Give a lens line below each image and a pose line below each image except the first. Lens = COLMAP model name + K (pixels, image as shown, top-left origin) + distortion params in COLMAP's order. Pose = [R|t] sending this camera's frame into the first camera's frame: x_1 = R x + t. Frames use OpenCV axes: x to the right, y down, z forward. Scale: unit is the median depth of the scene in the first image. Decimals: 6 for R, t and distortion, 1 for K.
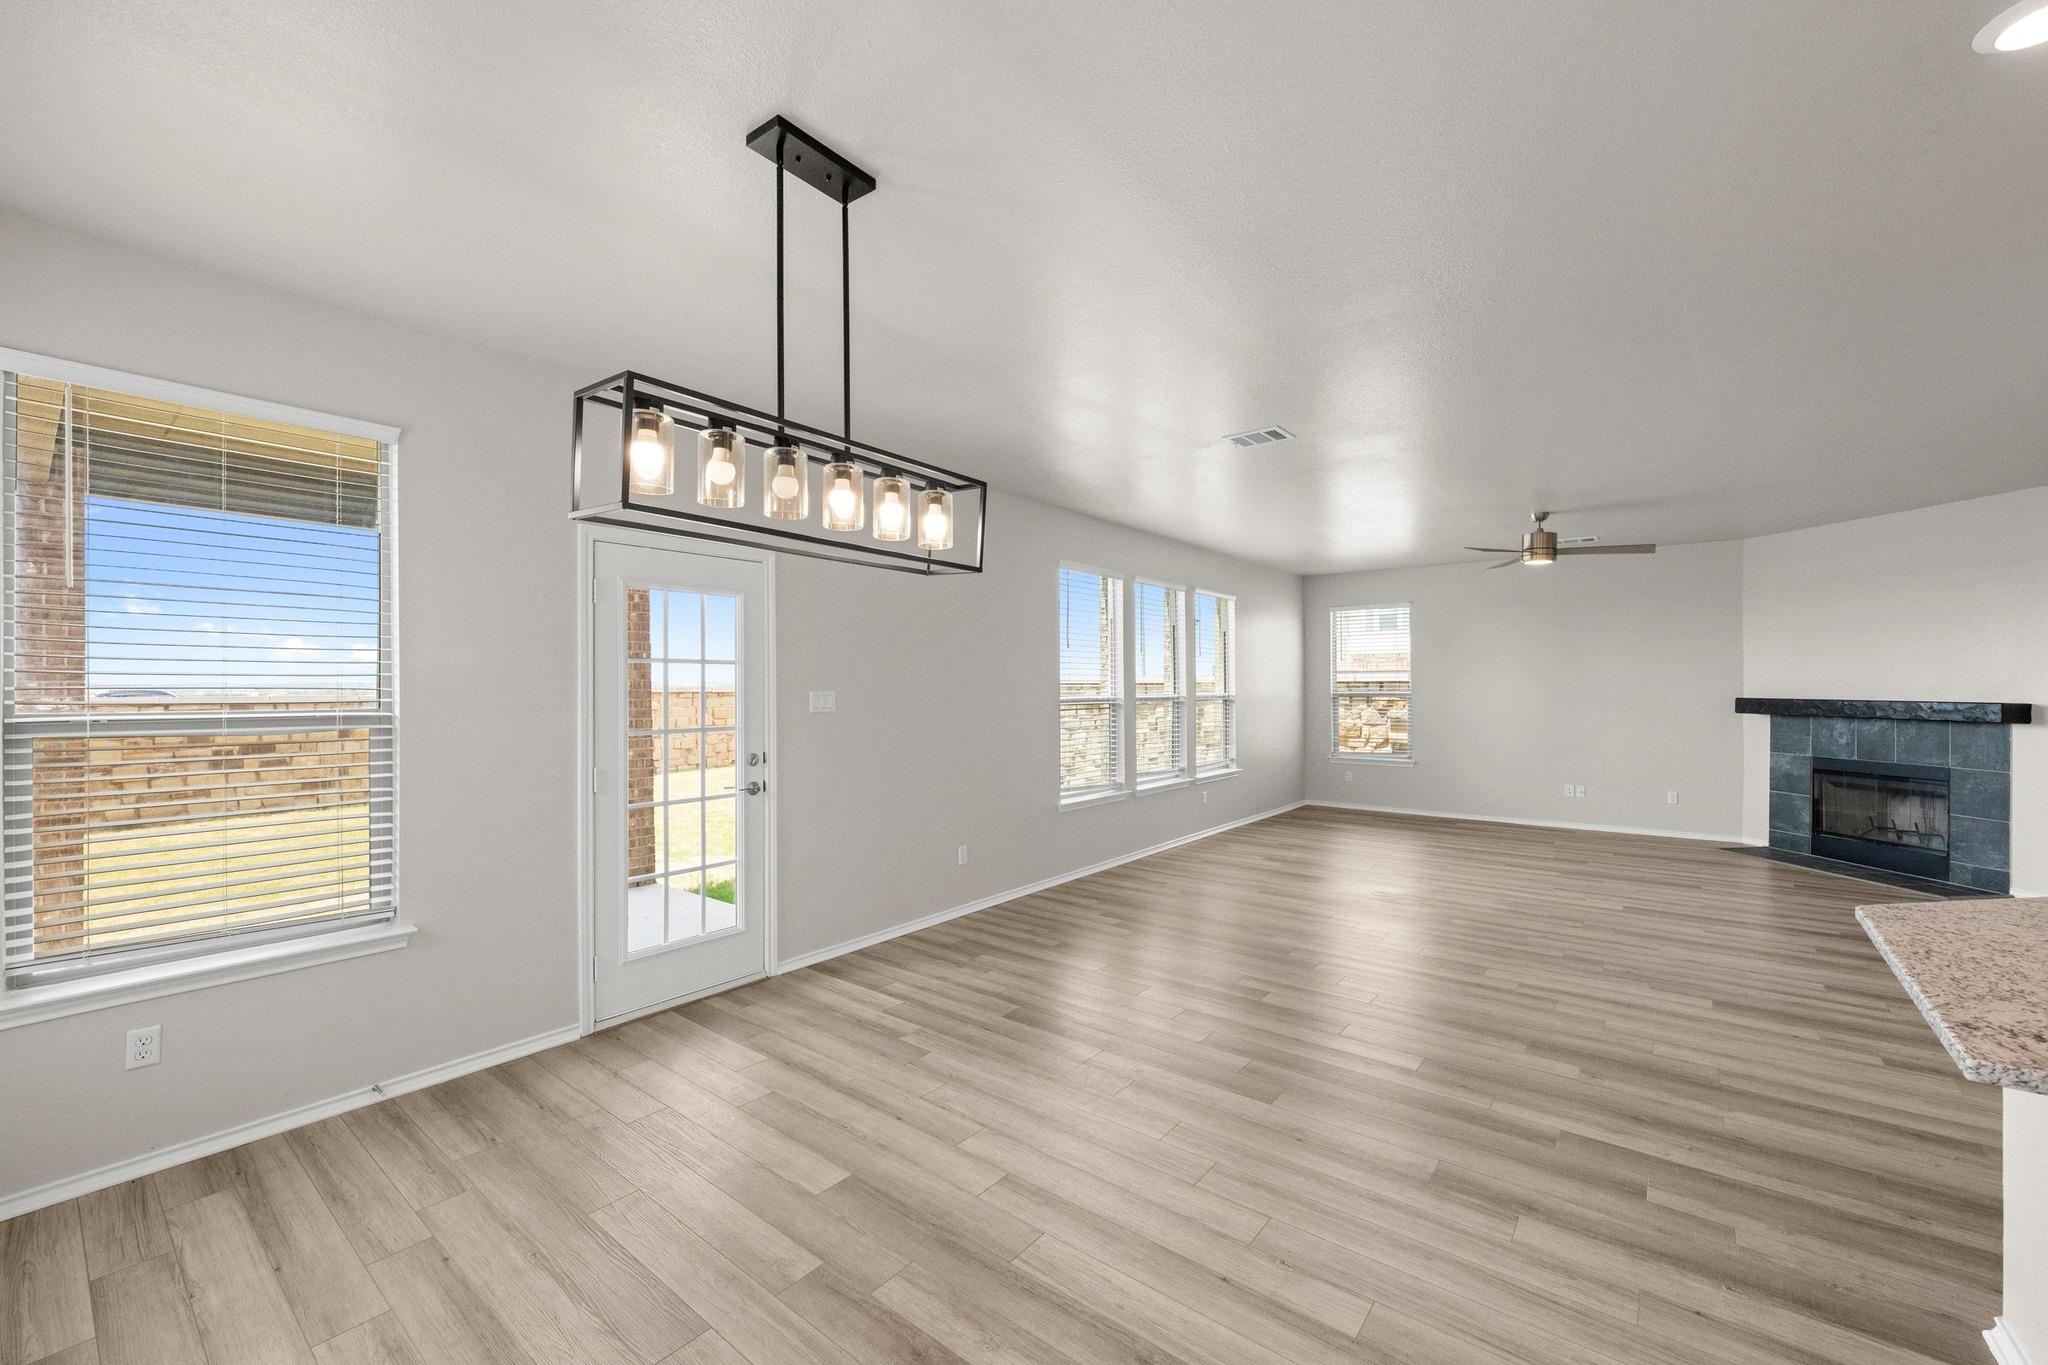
lens RADIAL K [[817.8, 0, 1034.6], [0, 817.8, 687.3], [0, 0, 1]] dist [0.000860, 0.000227]
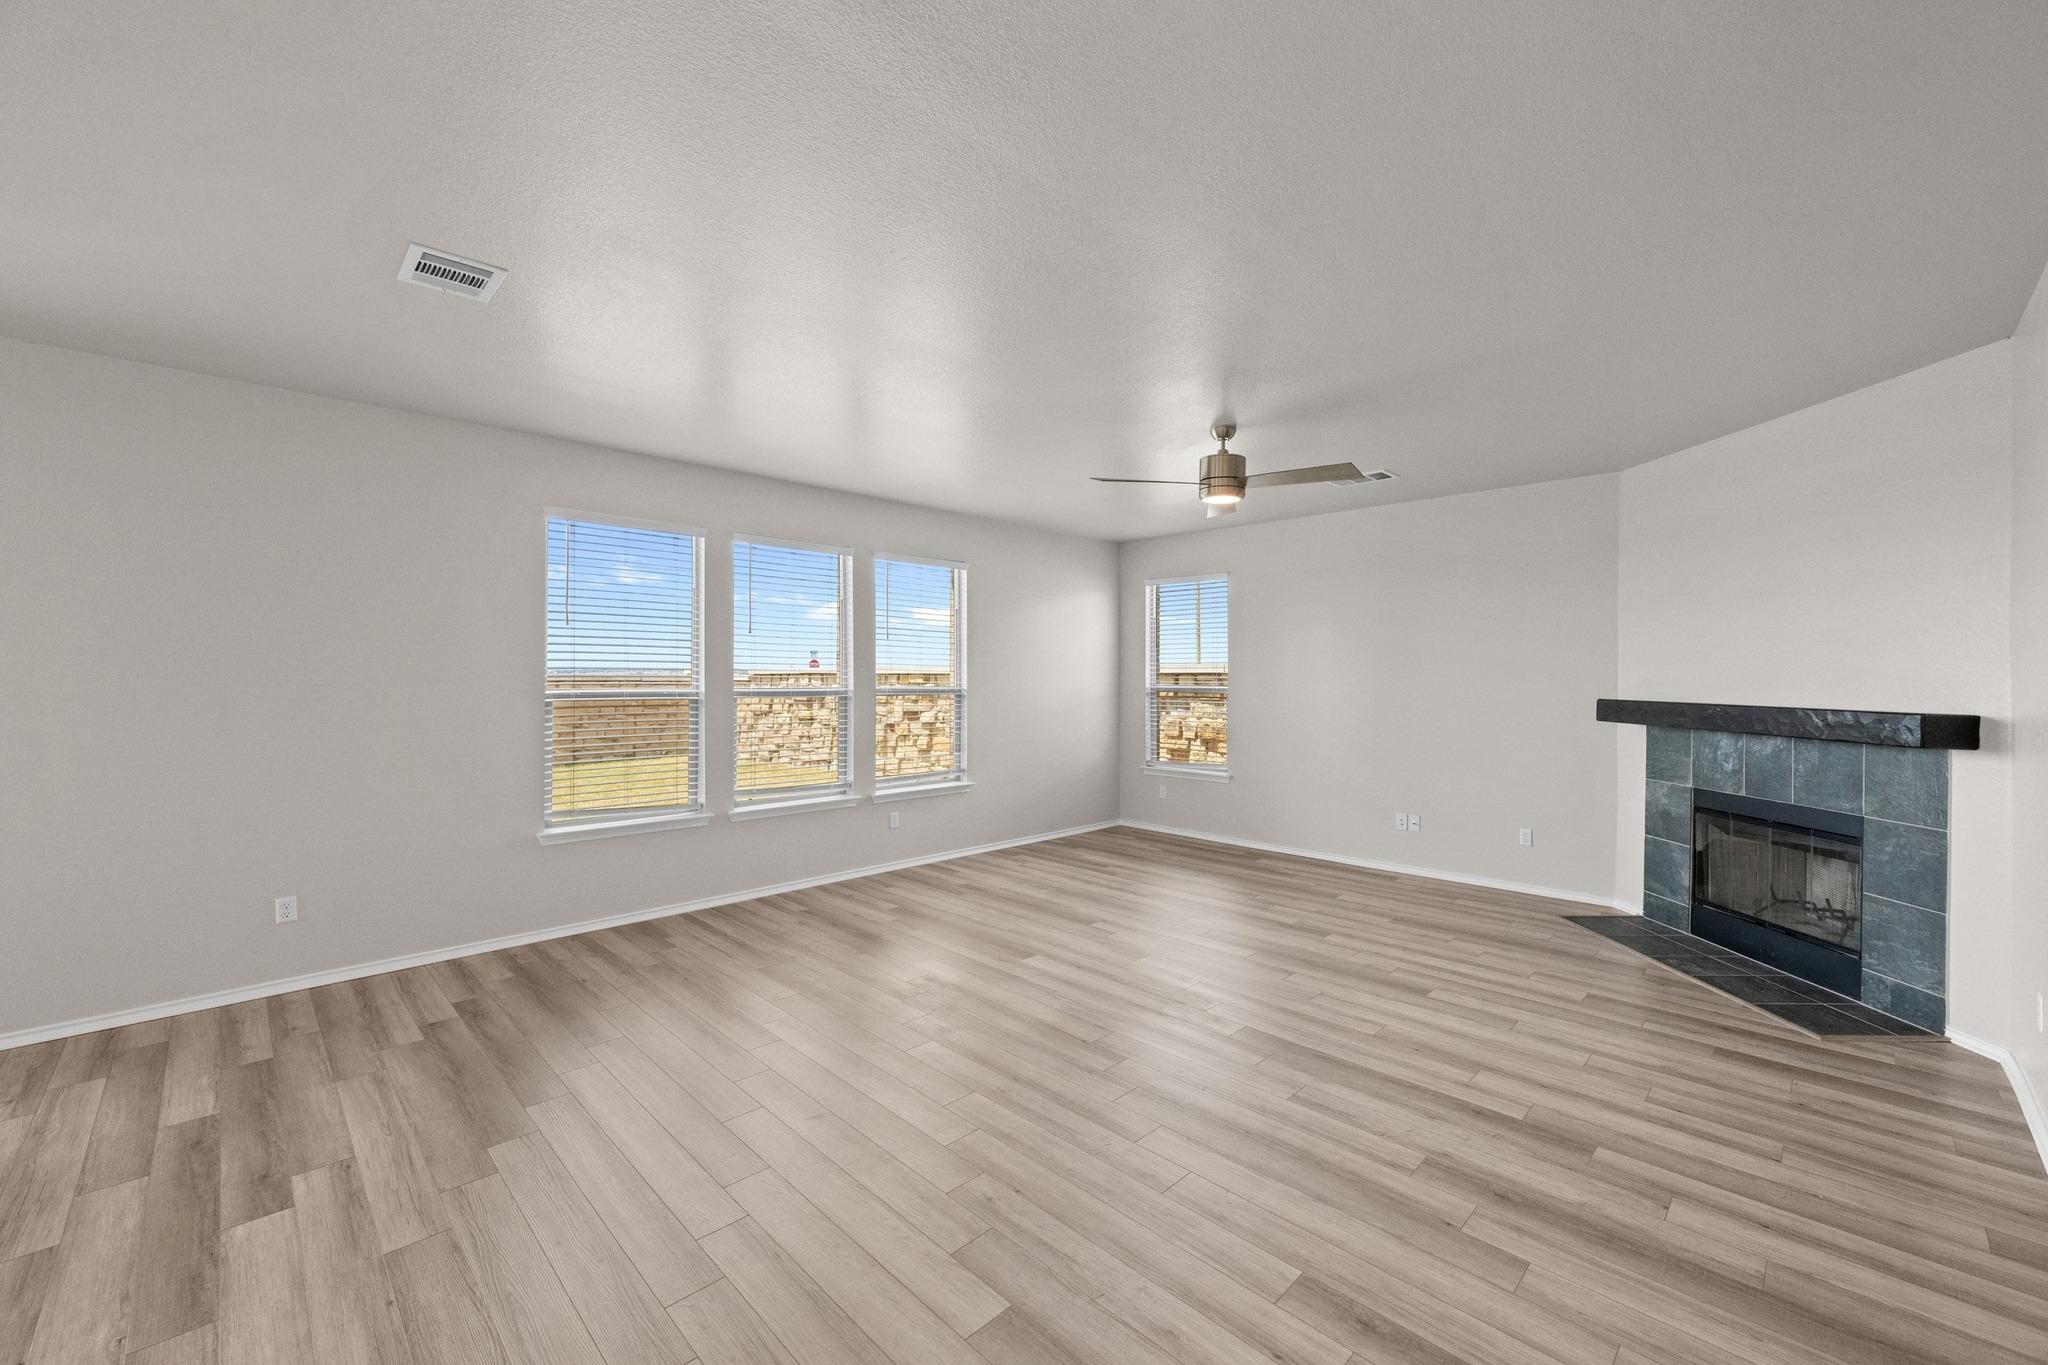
lens RADIAL K [[817.8, 0, 1031.0], [0, 817.8, 678.3], [0, 0, 1]] dist [0.000860, 0.000227]
pose [[0.993361, 0.005990, -0.114882, 0.489305], [-0.005916, 0.999982, 0.000989, -0.002461], [0.114886, -0.000303, 0.993379, 0.273251]]
